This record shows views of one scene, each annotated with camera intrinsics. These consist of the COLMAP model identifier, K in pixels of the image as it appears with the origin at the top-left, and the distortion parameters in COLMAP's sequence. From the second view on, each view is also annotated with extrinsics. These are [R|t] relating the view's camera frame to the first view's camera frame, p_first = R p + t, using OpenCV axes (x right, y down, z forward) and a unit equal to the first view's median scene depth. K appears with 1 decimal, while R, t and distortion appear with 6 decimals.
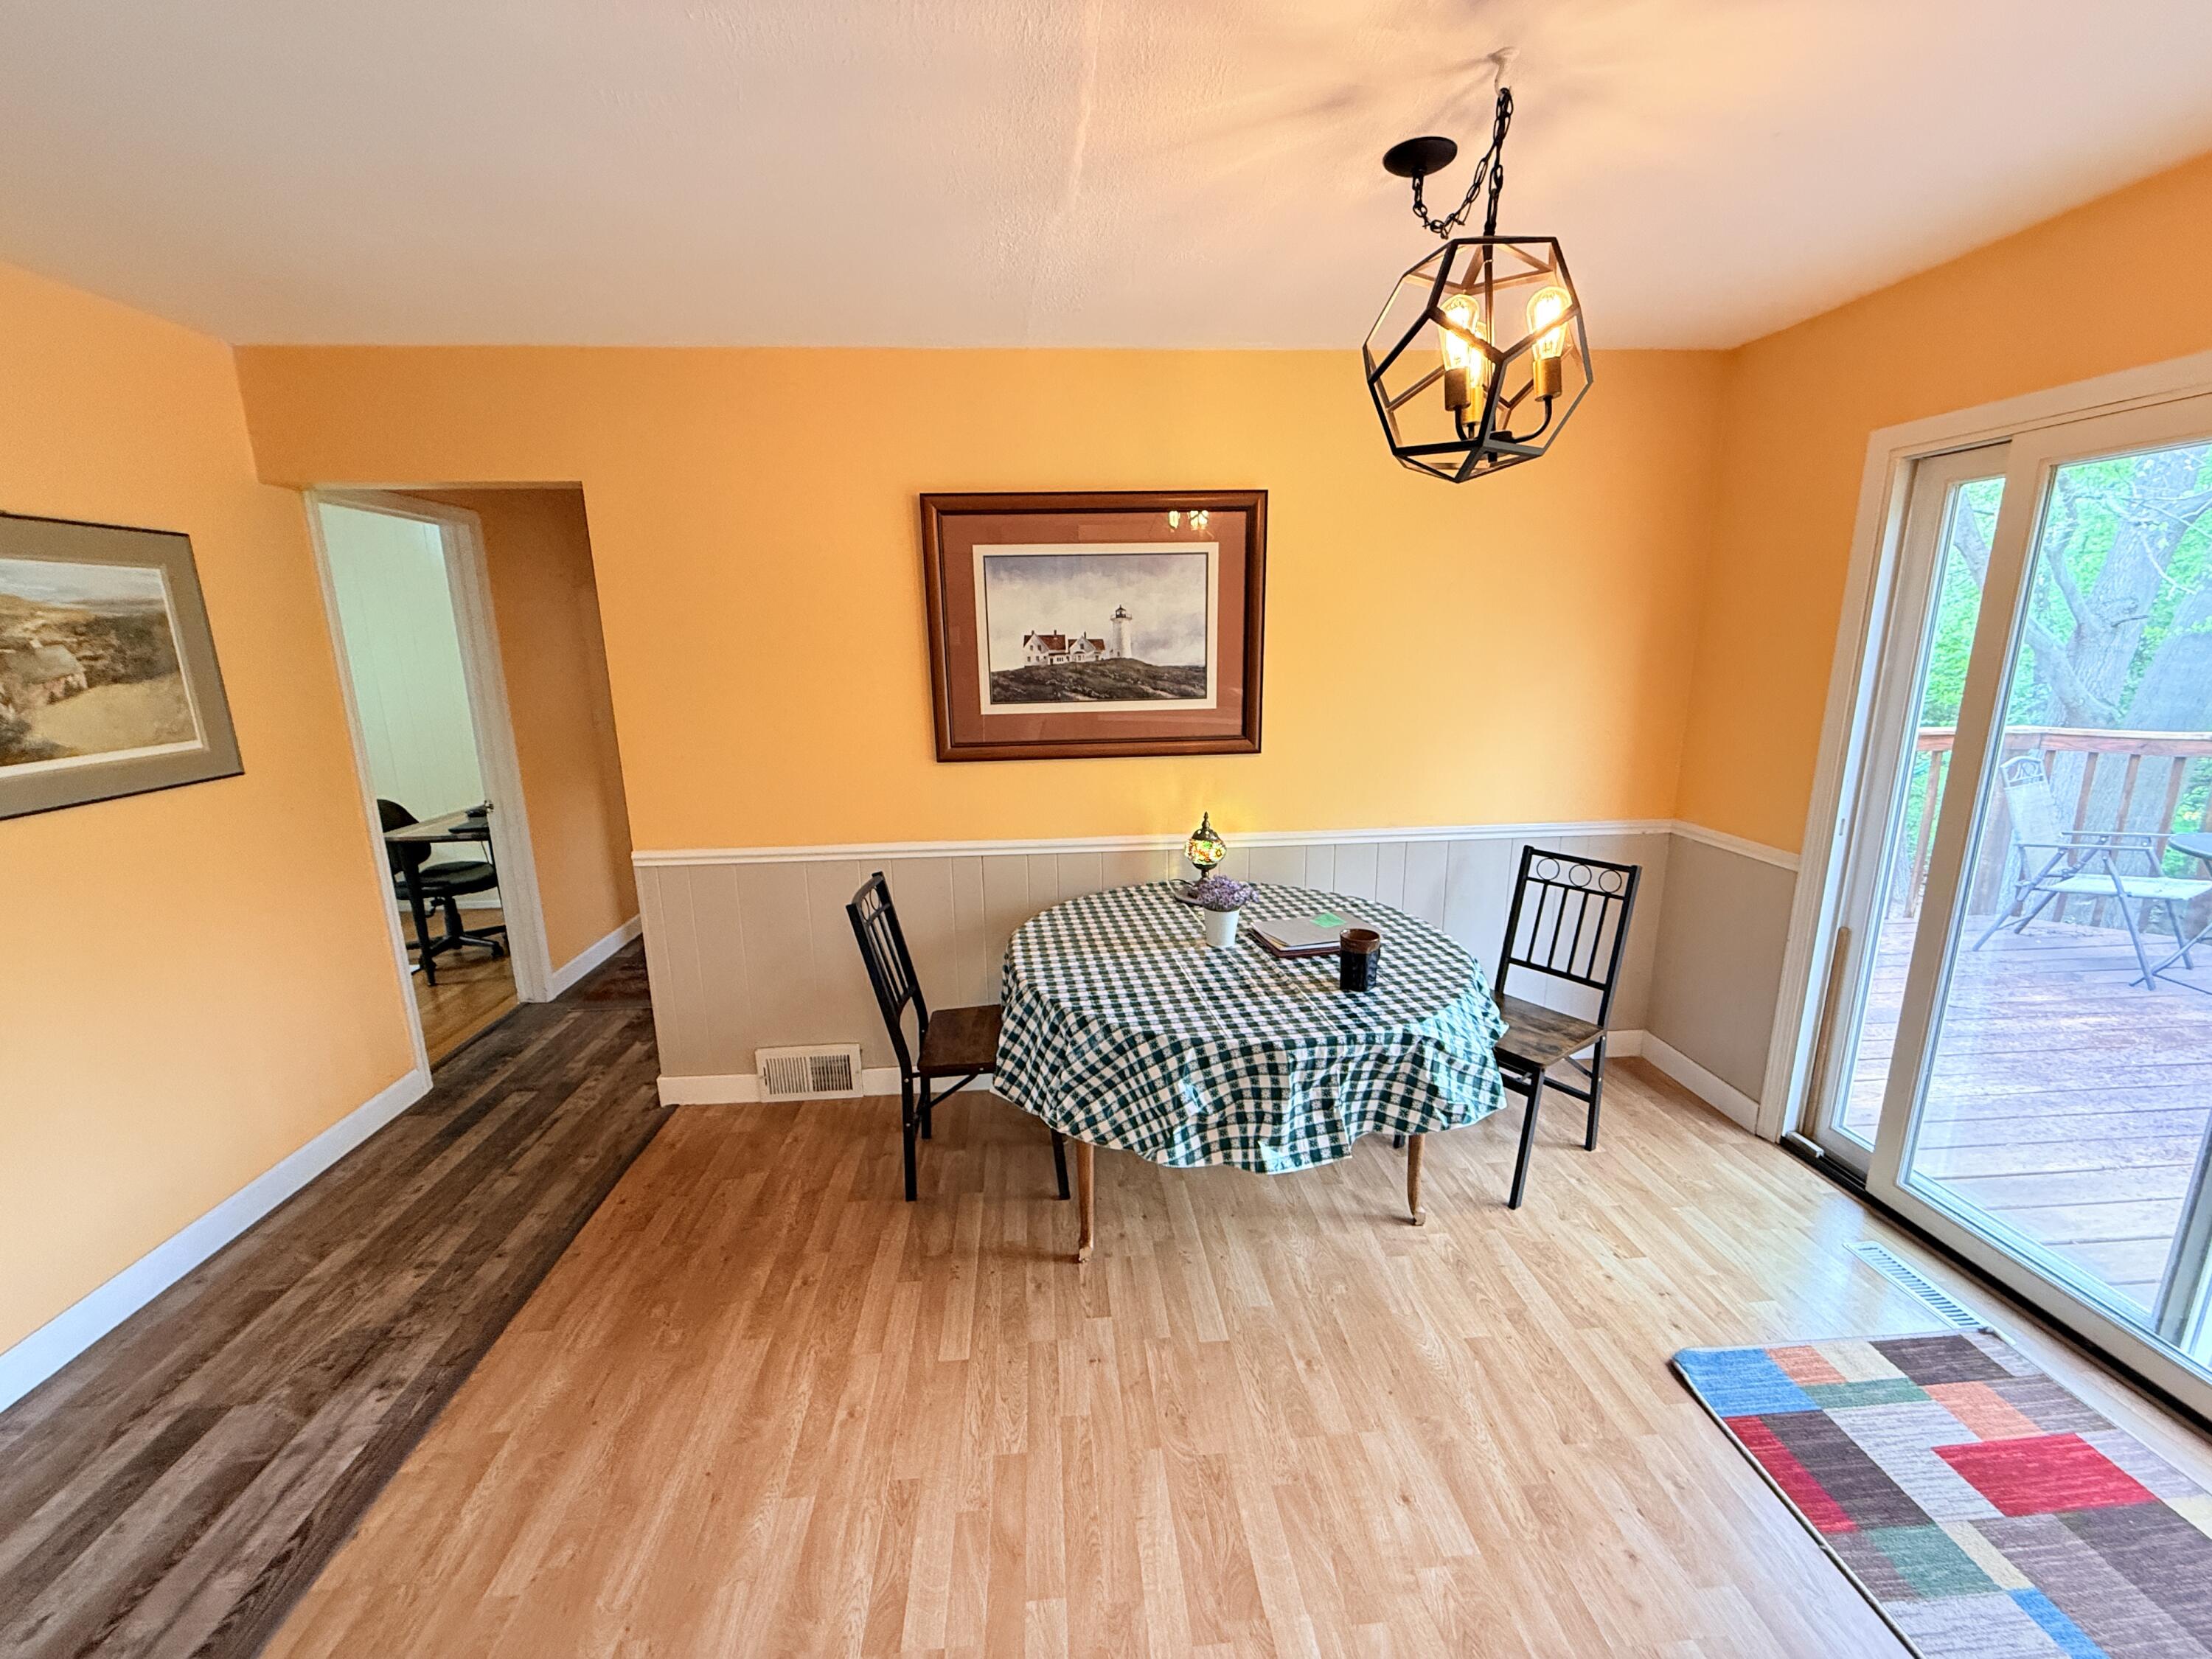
lens RADIAL K [[873.6, 0, 1099.5], [0, 873.6, 830.7], [0, 0, 1]] dist [-0.003447, 0.000565]
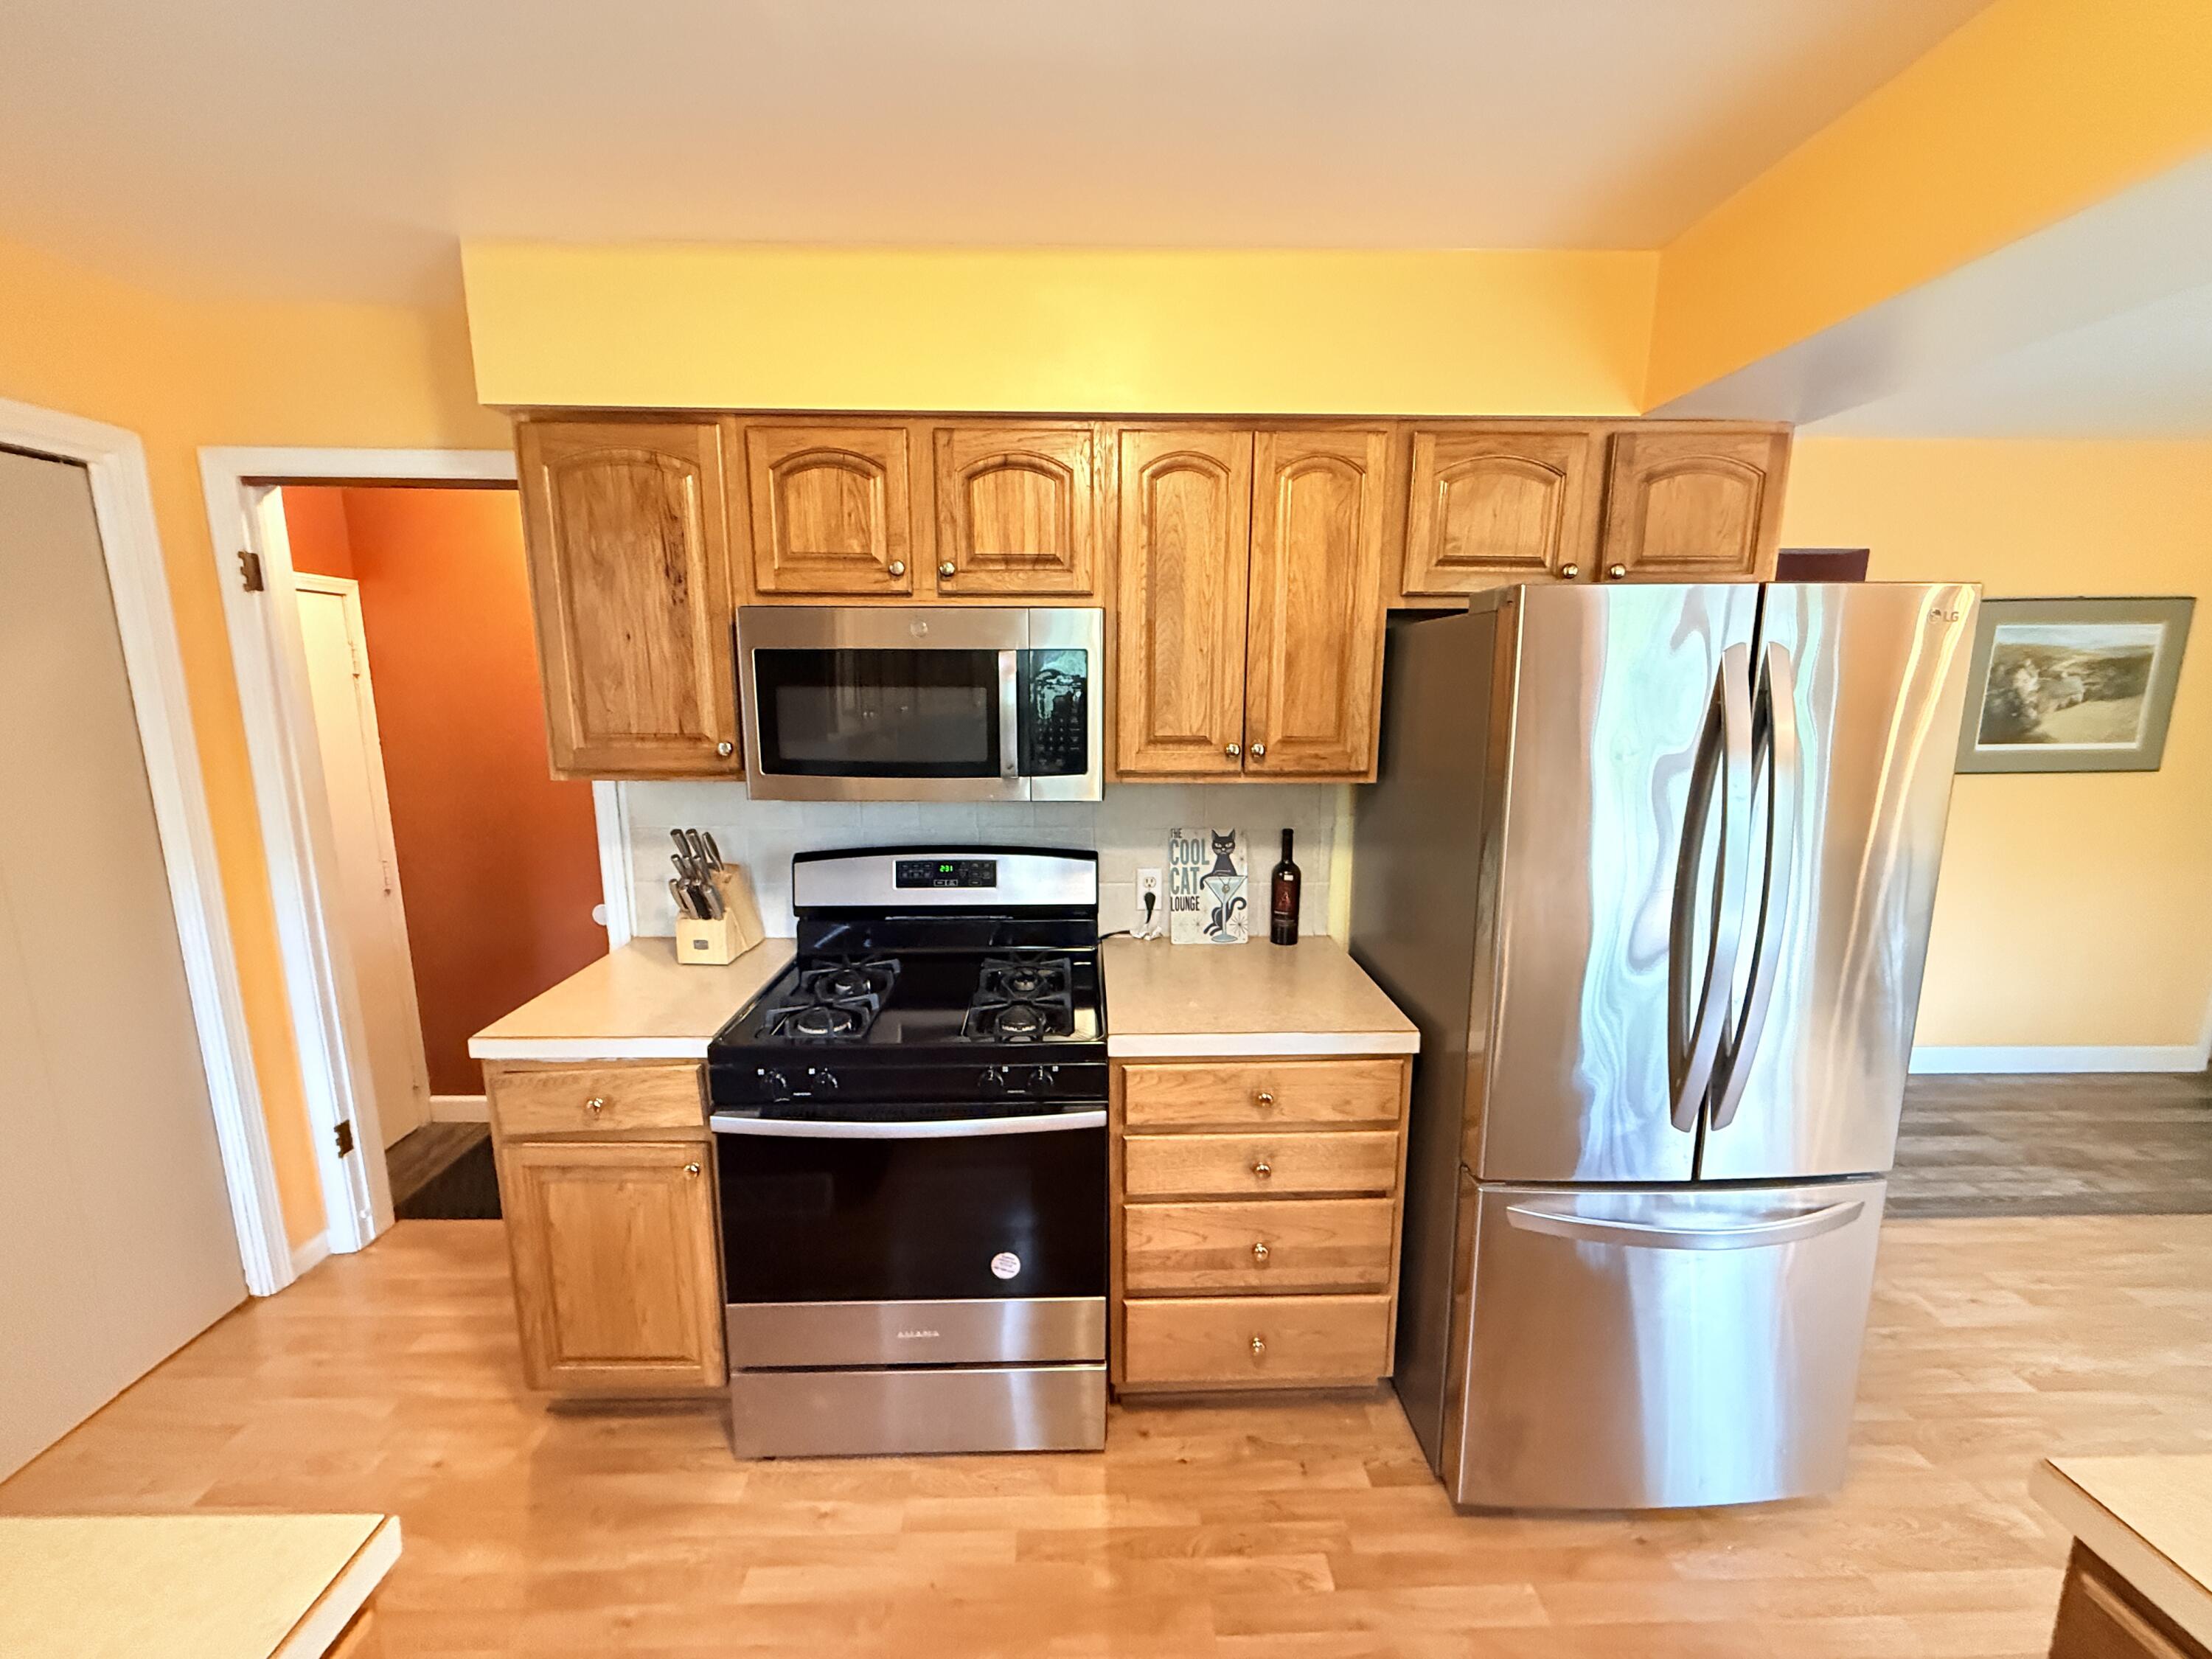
lens RADIAL K [[873.6, 0, 1101.8], [0, 873.6, 837.0], [0, 0, 1]] dist [-0.003447, 0.000565]
pose [[-0.057455, 0.187653, -0.980554, 0.431257], [-0.223121, 0.954919, 0.195821, 0.124788], [0.973096, 0.230033, -0.012995, -0.523090]]
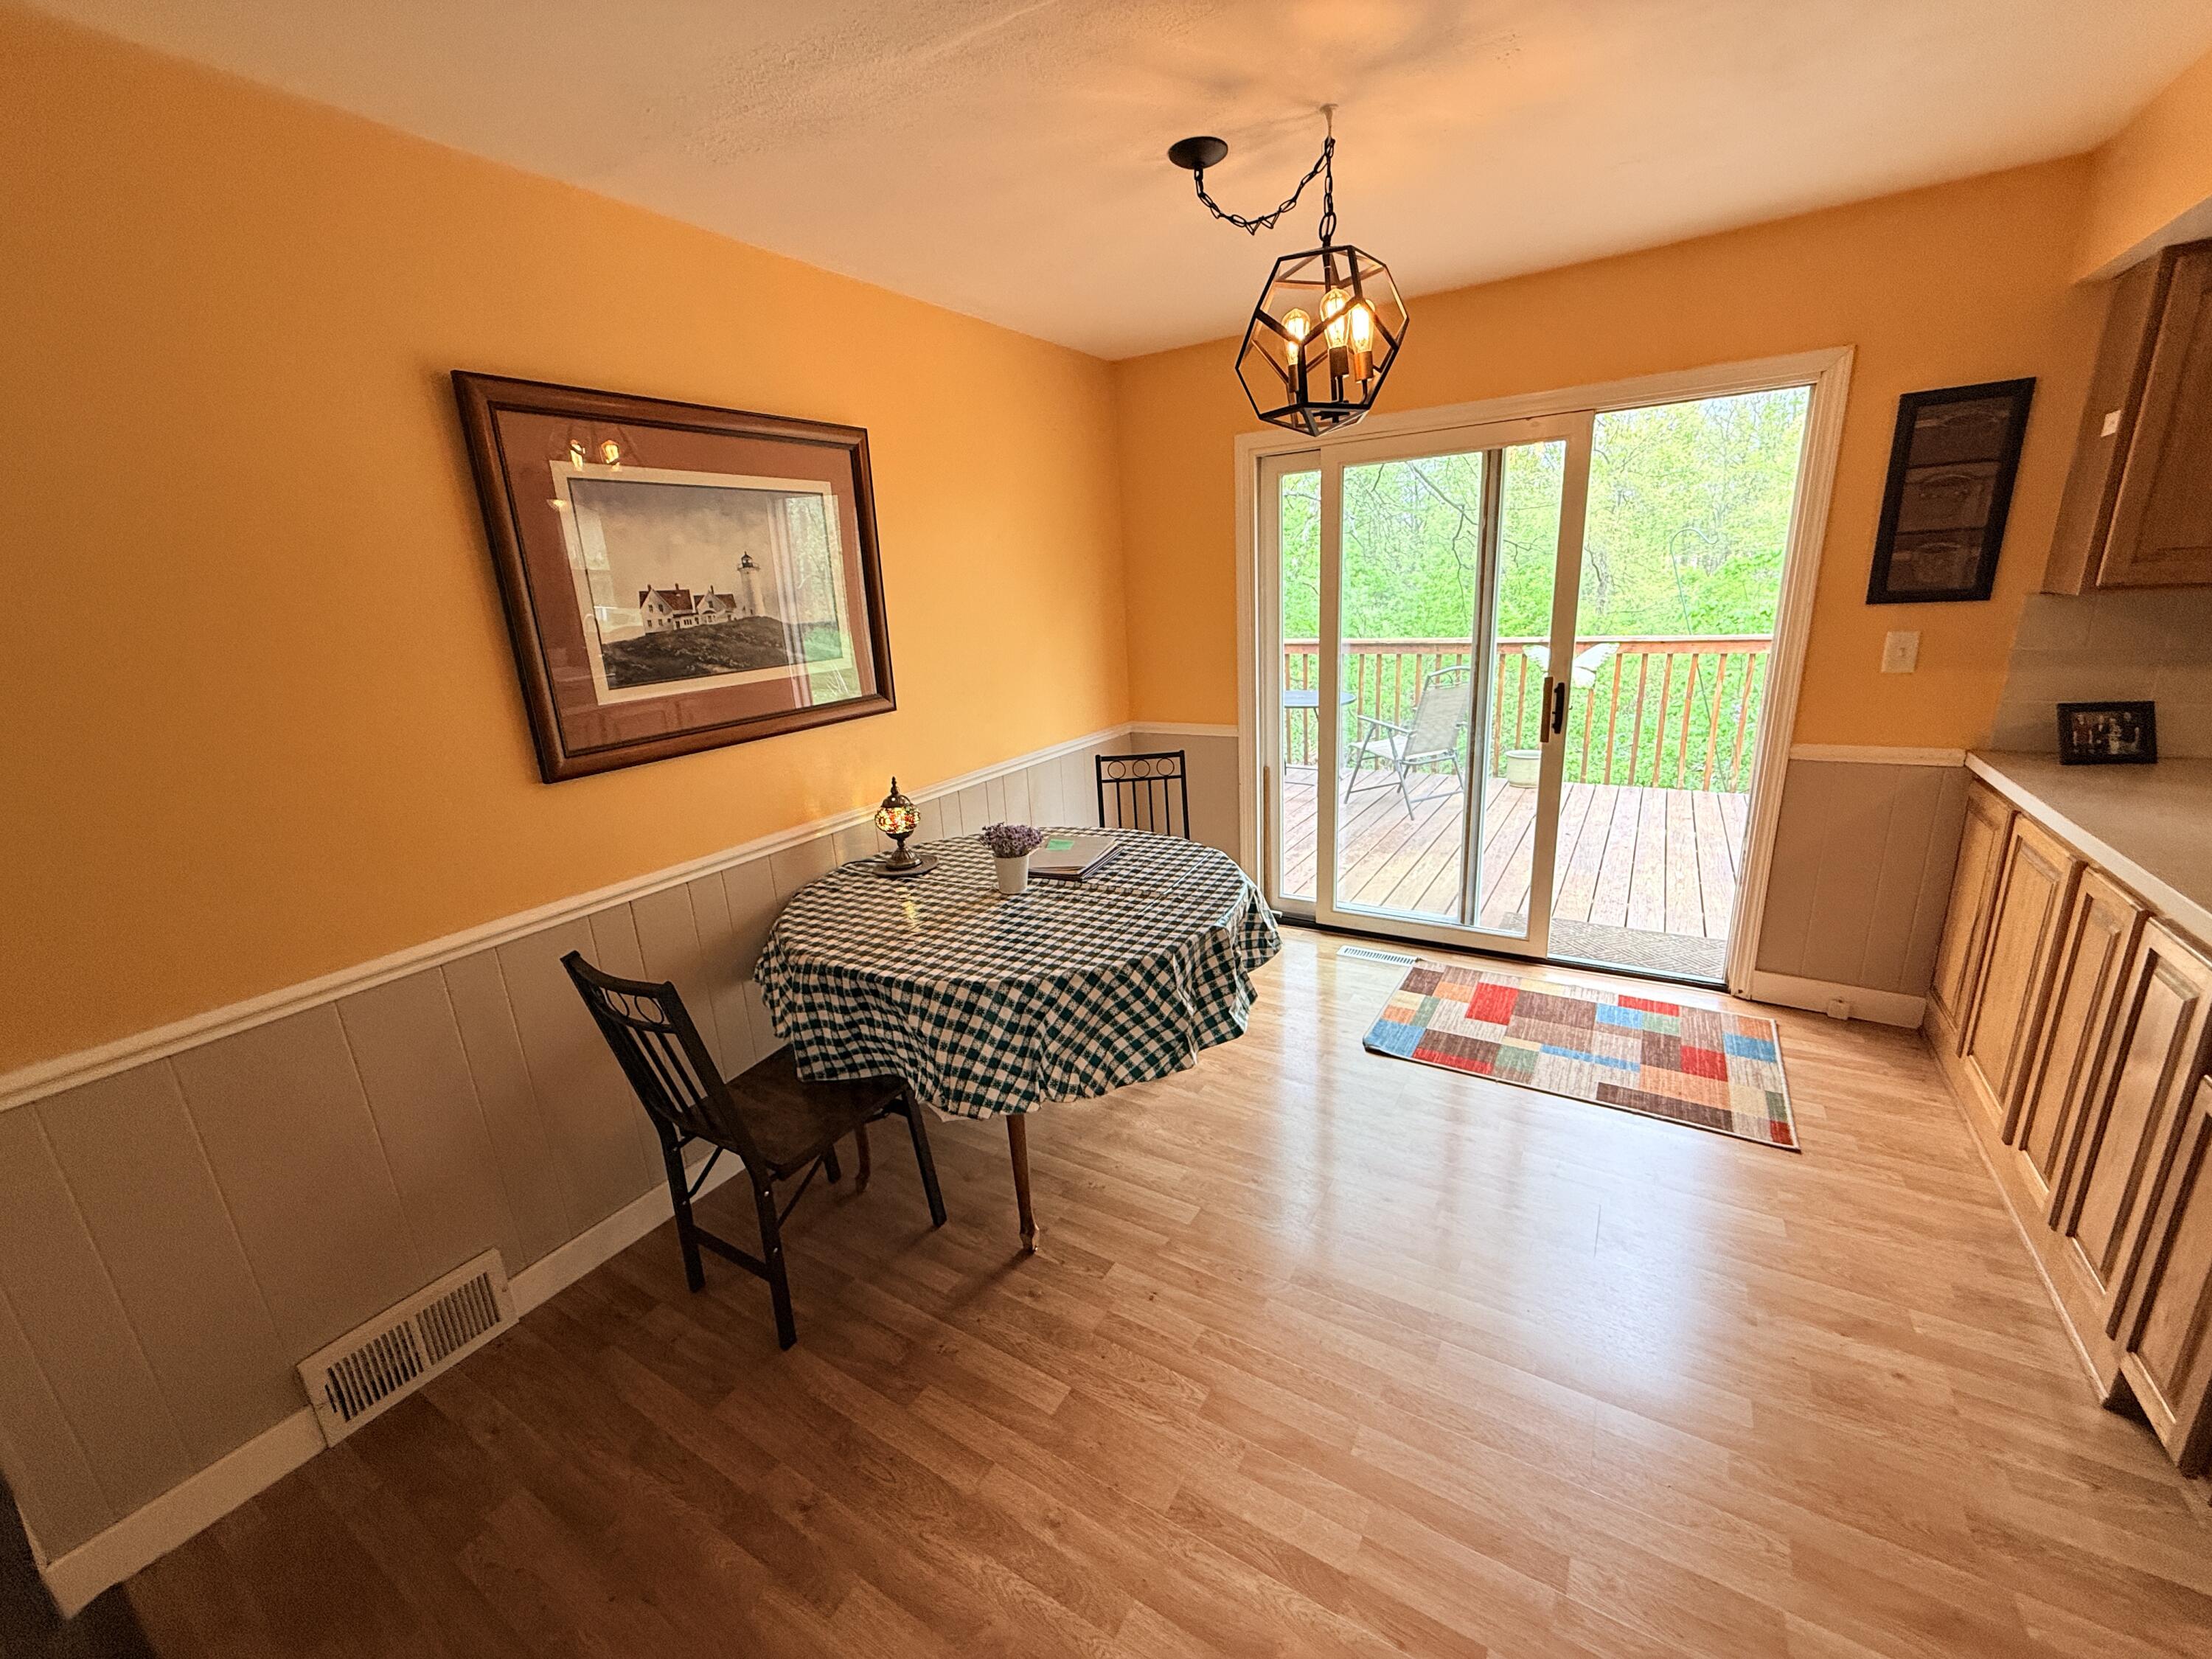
lens RADIAL K [[873.6, 0, 1105.1], [0, 873.6, 830.1], [0, 0, 1]] dist [-0.003447, 0.000565]
pose [[0.589676, -0.236135, 0.772349, -0.561988], [0.222851, 0.966750, 0.125427, -0.039220], [-0.776286, 0.098157, 0.622692, 0.300427]]
